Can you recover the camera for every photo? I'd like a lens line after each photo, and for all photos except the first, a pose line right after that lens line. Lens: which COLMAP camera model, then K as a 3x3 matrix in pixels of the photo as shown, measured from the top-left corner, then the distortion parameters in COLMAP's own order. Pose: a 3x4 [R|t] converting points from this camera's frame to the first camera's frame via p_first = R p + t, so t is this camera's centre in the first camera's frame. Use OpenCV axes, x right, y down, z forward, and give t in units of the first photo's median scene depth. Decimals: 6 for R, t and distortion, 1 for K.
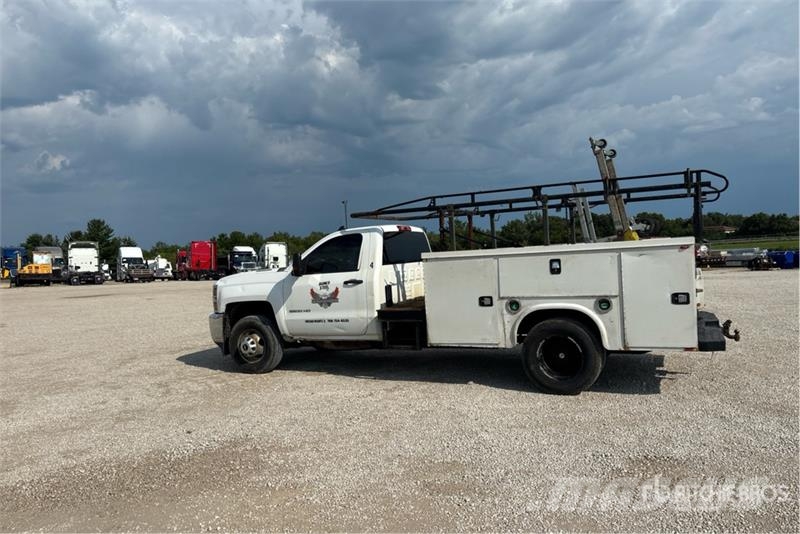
lens RADIAL K [[609.8, 0, 411.0], [0, 609.8, 269.1], [0, 0, 1]] dist [0.001256, -0.004711]
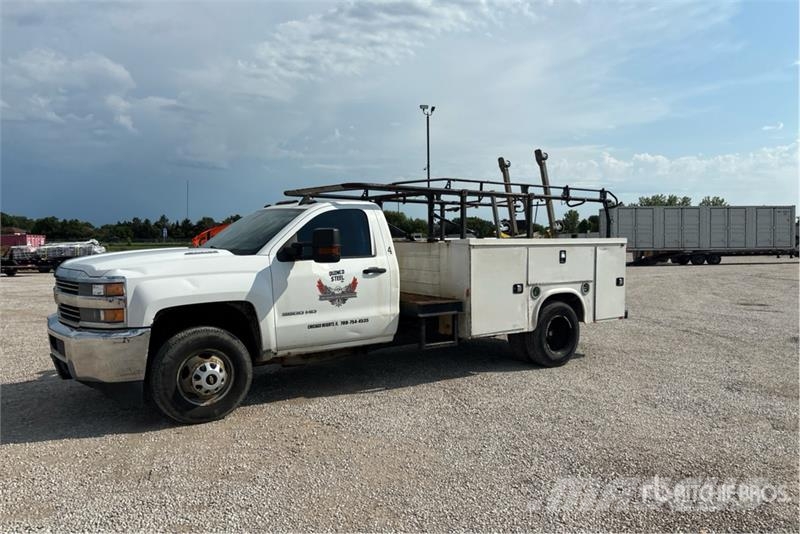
lens RADIAL K [[609.8, 0, 411.0], [0, 609.8, 269.1], [0, 0, 1]] dist [0.001256, -0.004711]
pose [[0.470364, 0.010168, 0.882414, -0.763806], [-0.003076, 0.999946, -0.009882, 0.026472], [-0.882467, 0.001934, 0.470371, 0.582484]]
